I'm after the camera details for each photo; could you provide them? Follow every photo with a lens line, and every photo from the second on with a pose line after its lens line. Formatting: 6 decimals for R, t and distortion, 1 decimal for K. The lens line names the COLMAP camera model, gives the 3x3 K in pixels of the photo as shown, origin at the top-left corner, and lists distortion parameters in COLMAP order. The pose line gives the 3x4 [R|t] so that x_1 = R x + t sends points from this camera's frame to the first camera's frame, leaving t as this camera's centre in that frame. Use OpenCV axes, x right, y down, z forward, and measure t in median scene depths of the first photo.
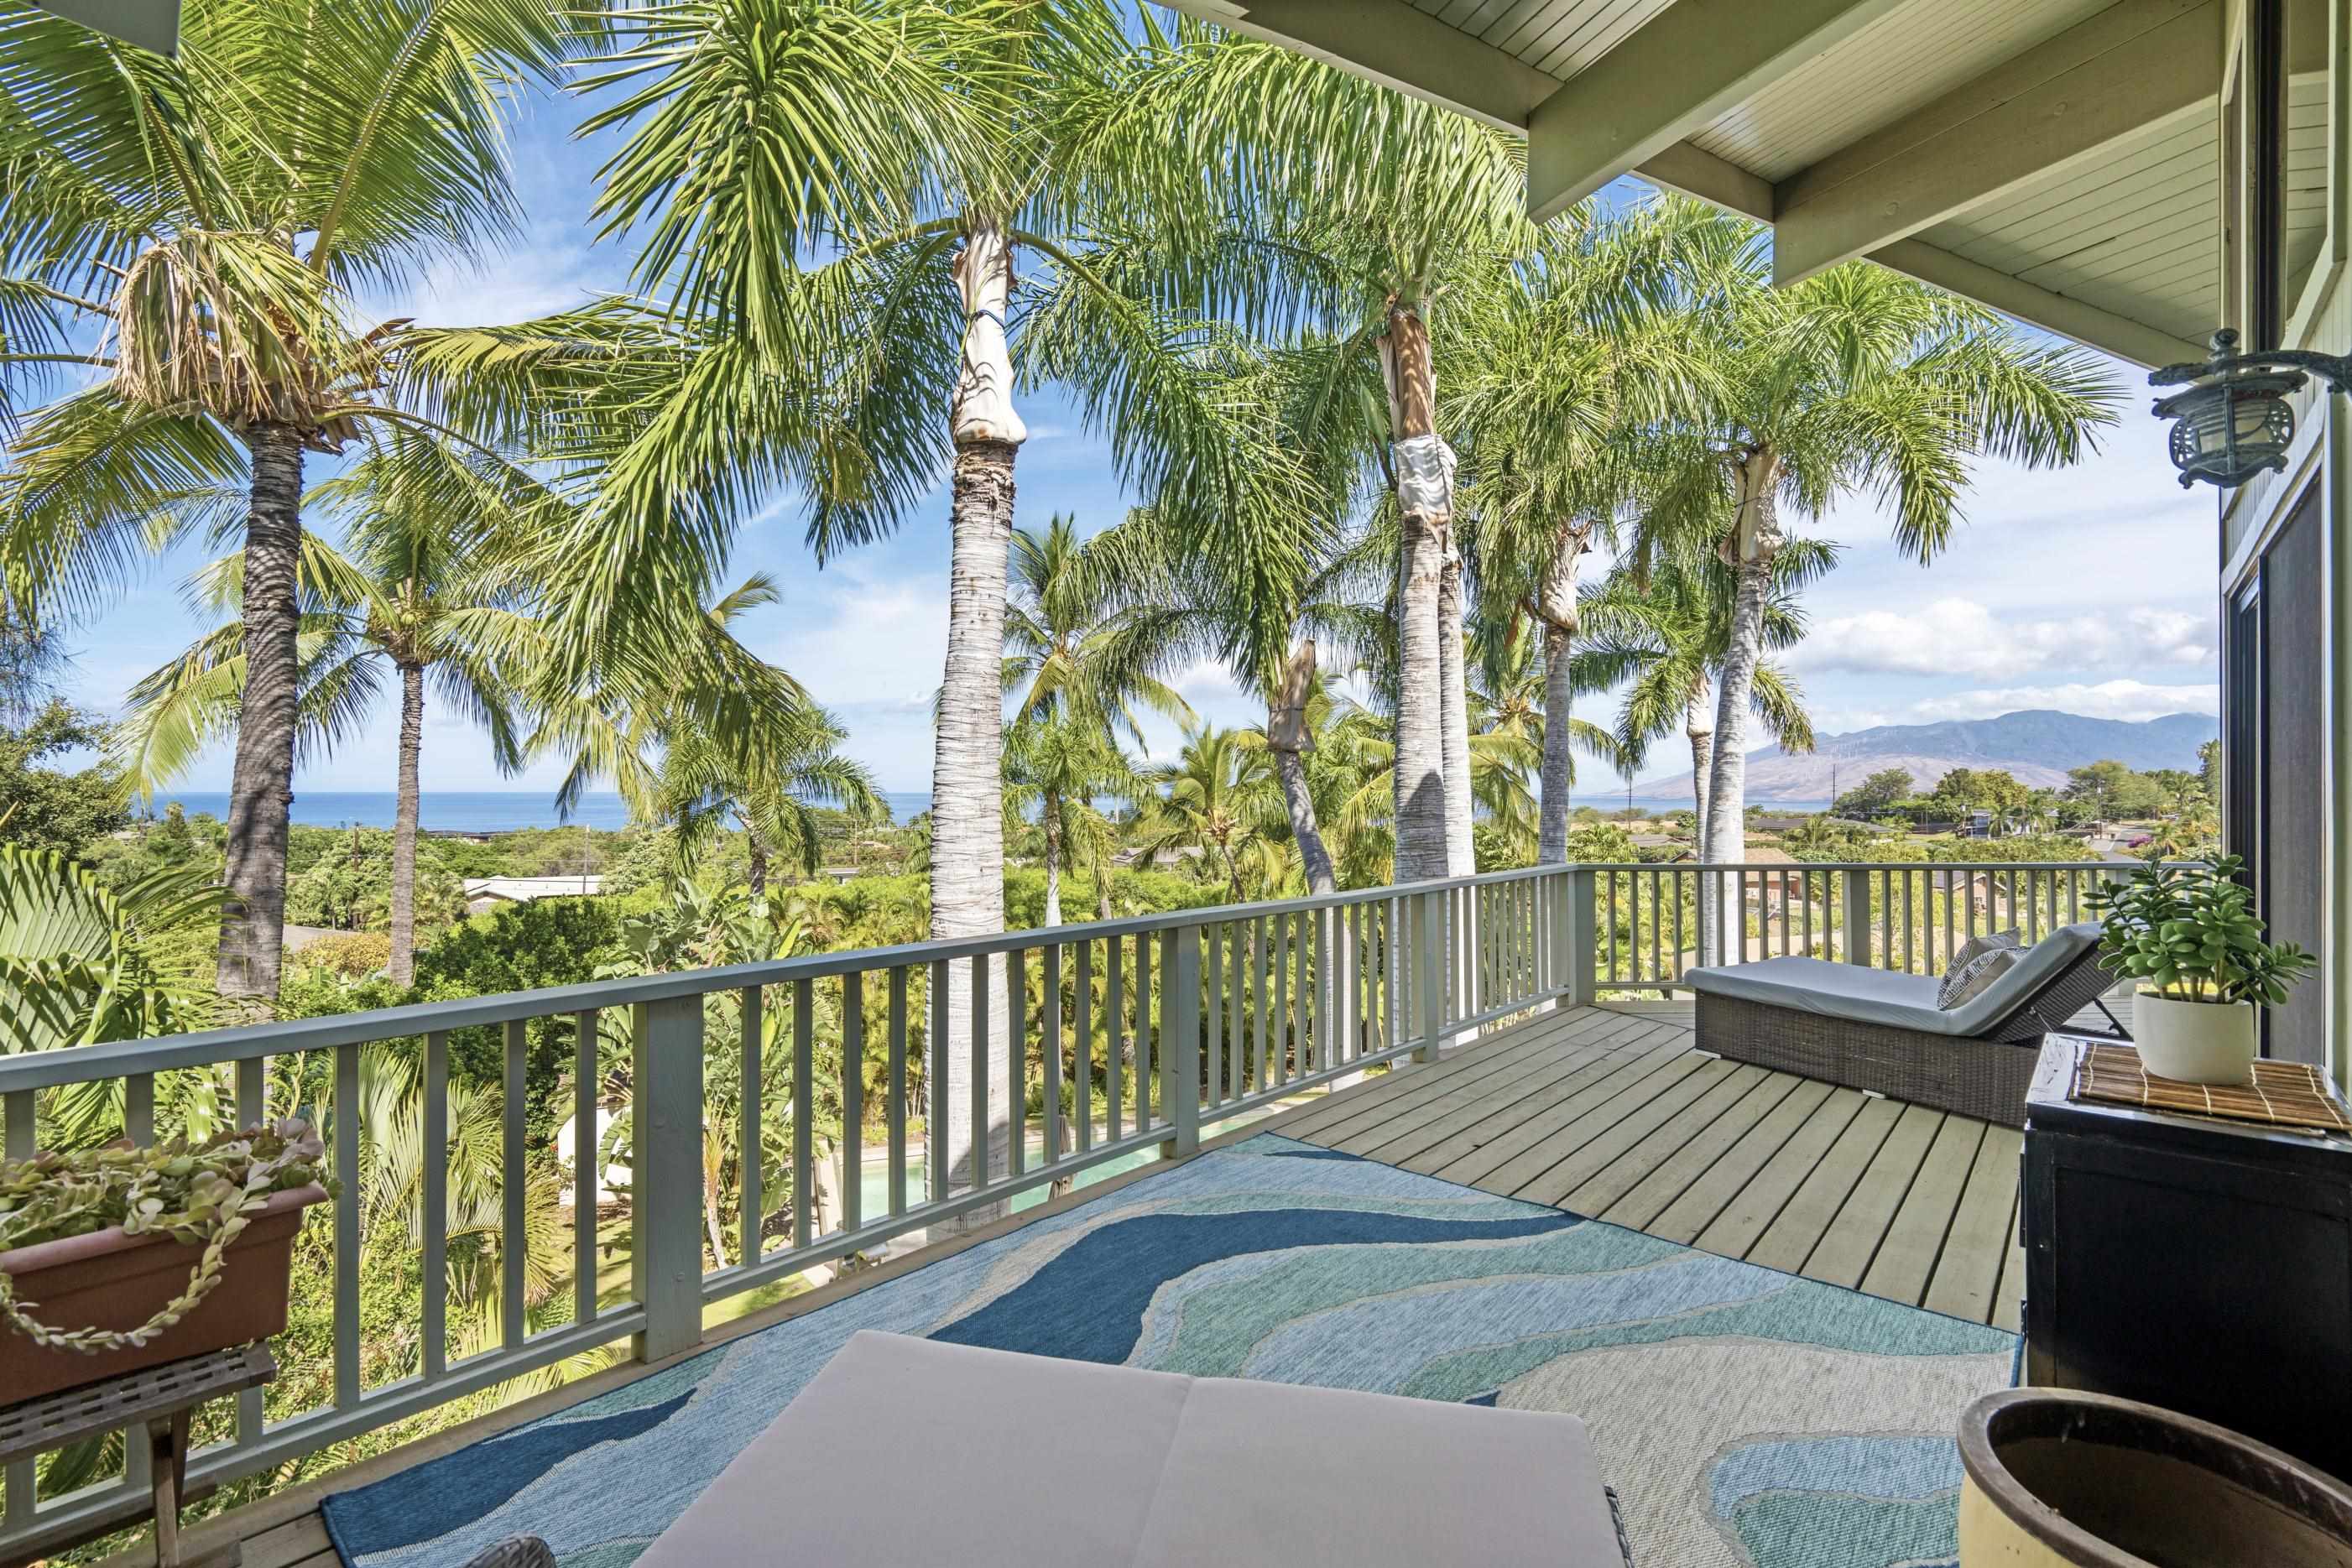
lens RADIAL K [[1082.1, 0, 1176.0], [0, 1082.1, 784.0], [0, 0, 1]] dist [0.005413, -0.000291]
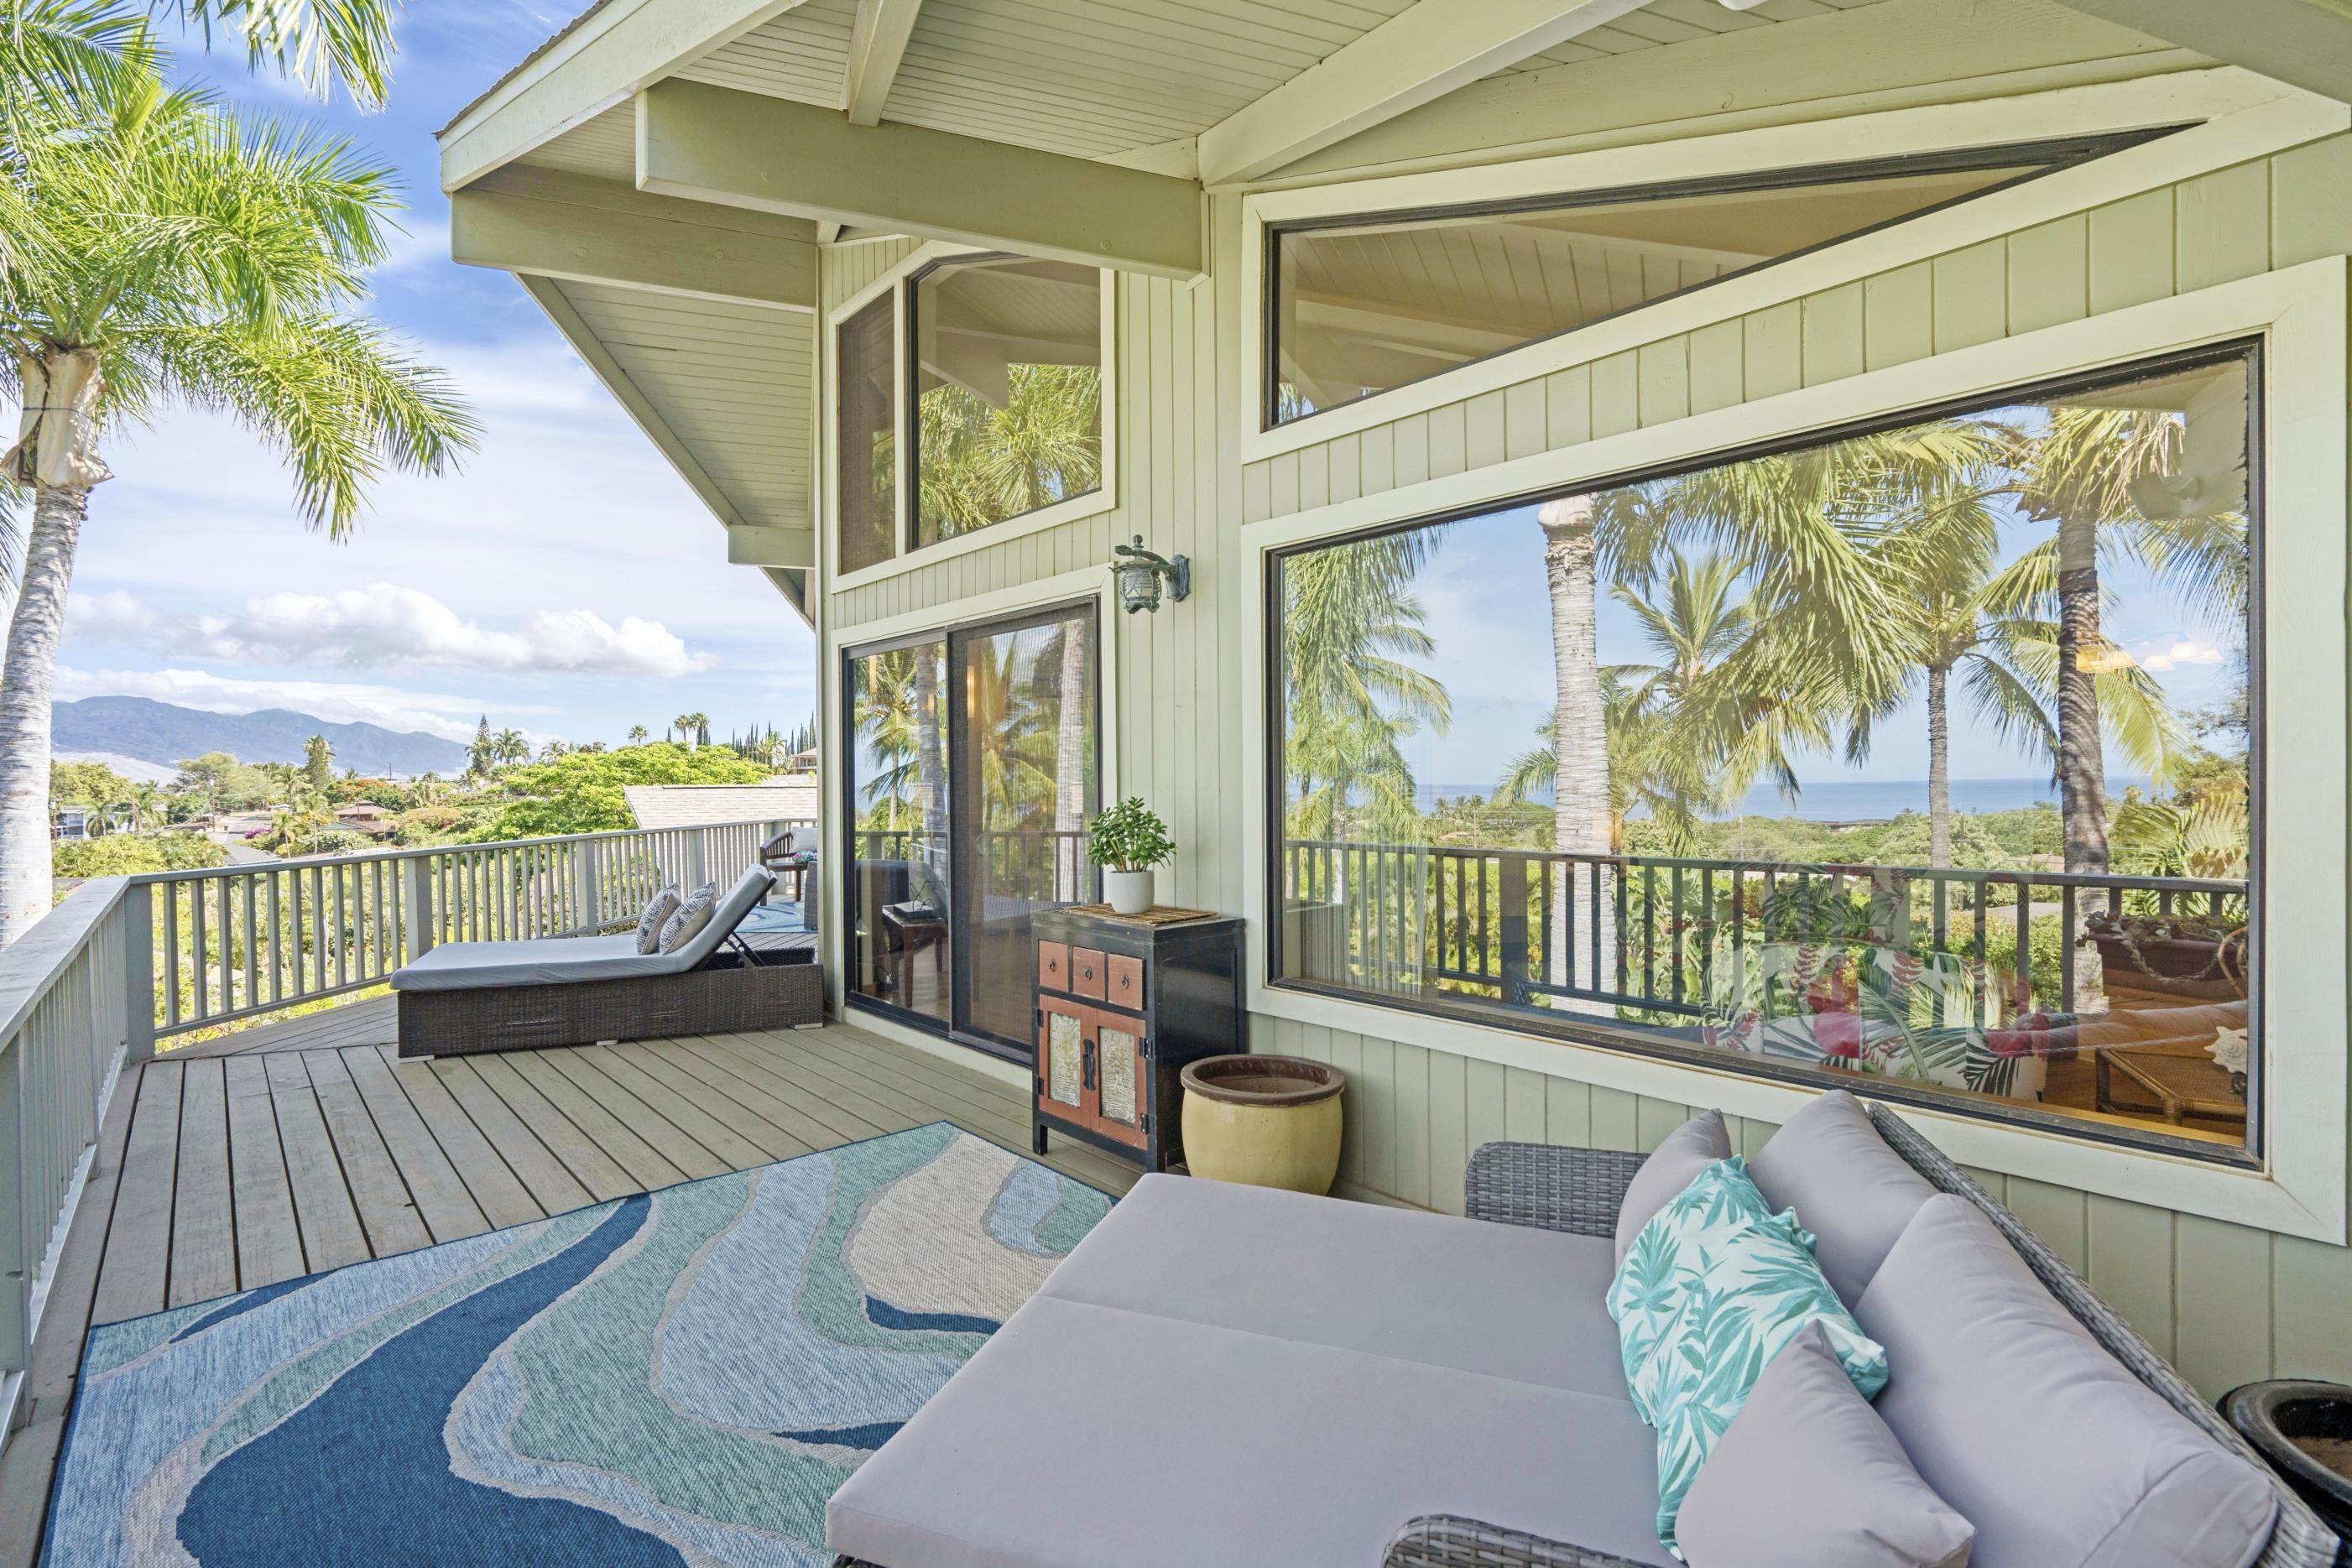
lens RADIAL K [[1095.6, 0, 1176.0], [0, 1095.6, 784.0], [0, 0, 1]] dist [0.001144, -0.000315]
pose [[0.130916, -0.017110, 0.991246, -0.454827], [0.010120, 0.999822, 0.015922, 0.009369], [-0.991342, 0.007947, 0.131066, 0.312008]]
